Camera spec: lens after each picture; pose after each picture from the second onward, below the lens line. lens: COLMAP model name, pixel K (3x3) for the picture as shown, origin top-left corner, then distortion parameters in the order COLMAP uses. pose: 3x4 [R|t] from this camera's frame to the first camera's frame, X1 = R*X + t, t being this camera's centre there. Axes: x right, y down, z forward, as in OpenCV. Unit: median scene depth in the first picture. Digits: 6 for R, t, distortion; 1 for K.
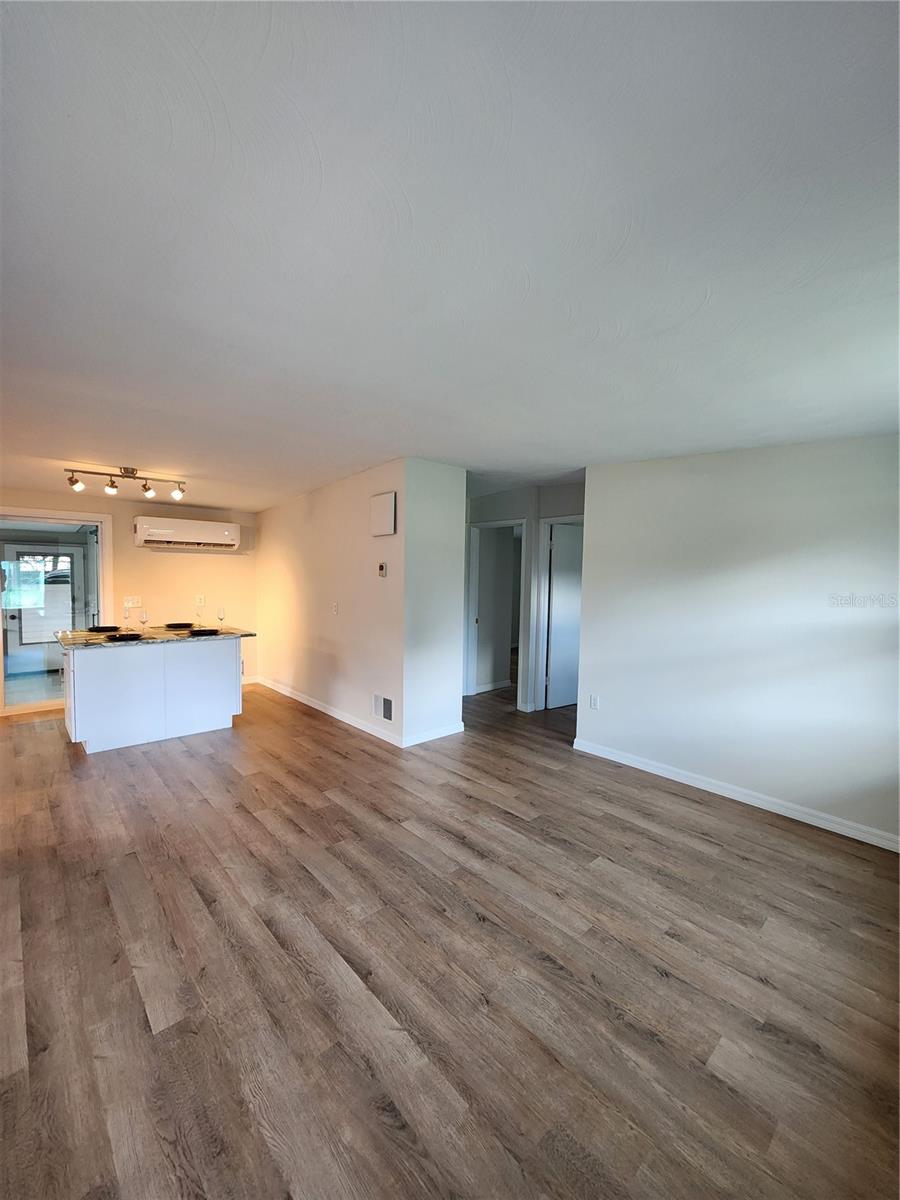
lens RADIAL K [[485.8, 0, 454.0], [0, 485.8, 605.4], [0, 0, 1]] dist [-0.000361, -0.000011]
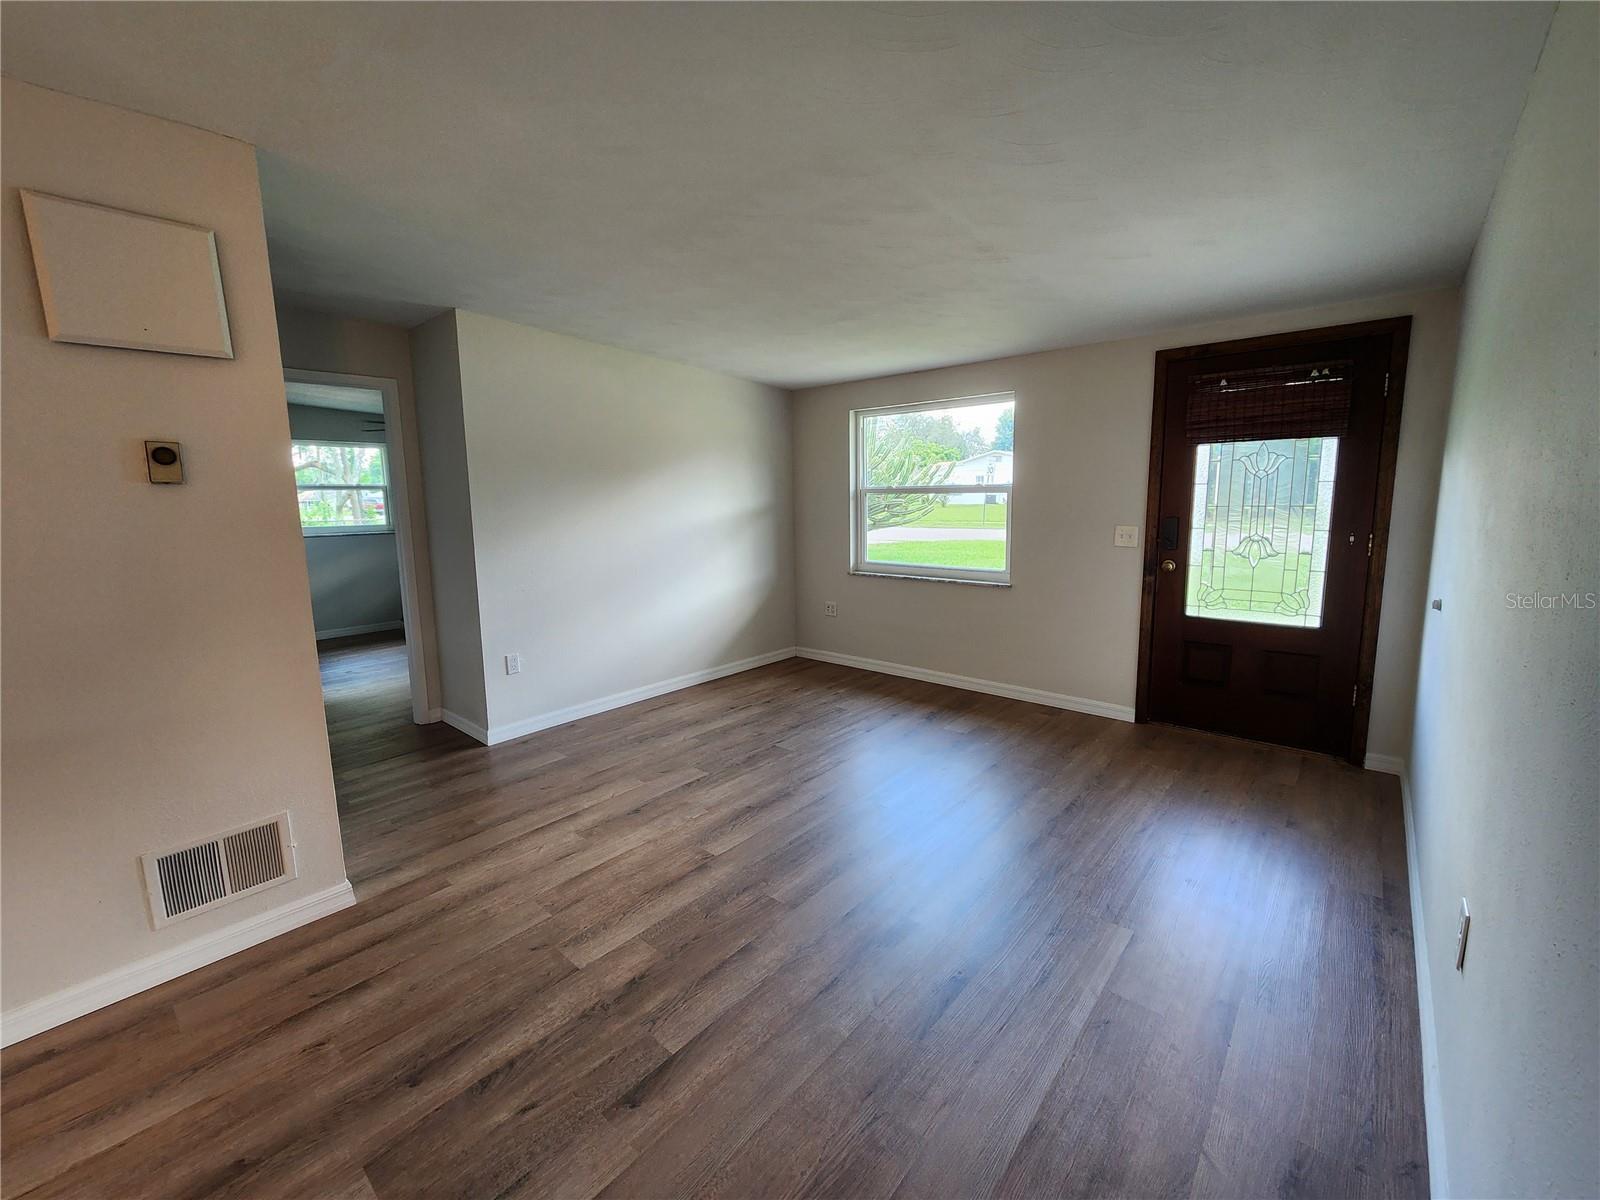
lens RADIAL K [[647.8, 0, 806.6], [0, 647.8, 590.4], [0, 0, 1]] dist [-0.000361, -0.000011]
pose [[-0.110258, -0.161961, 0.980618, -0.837516], [0.082698, 0.981717, 0.171441, -0.040394], [-0.990457, 0.099997, -0.094849, 0.834496]]
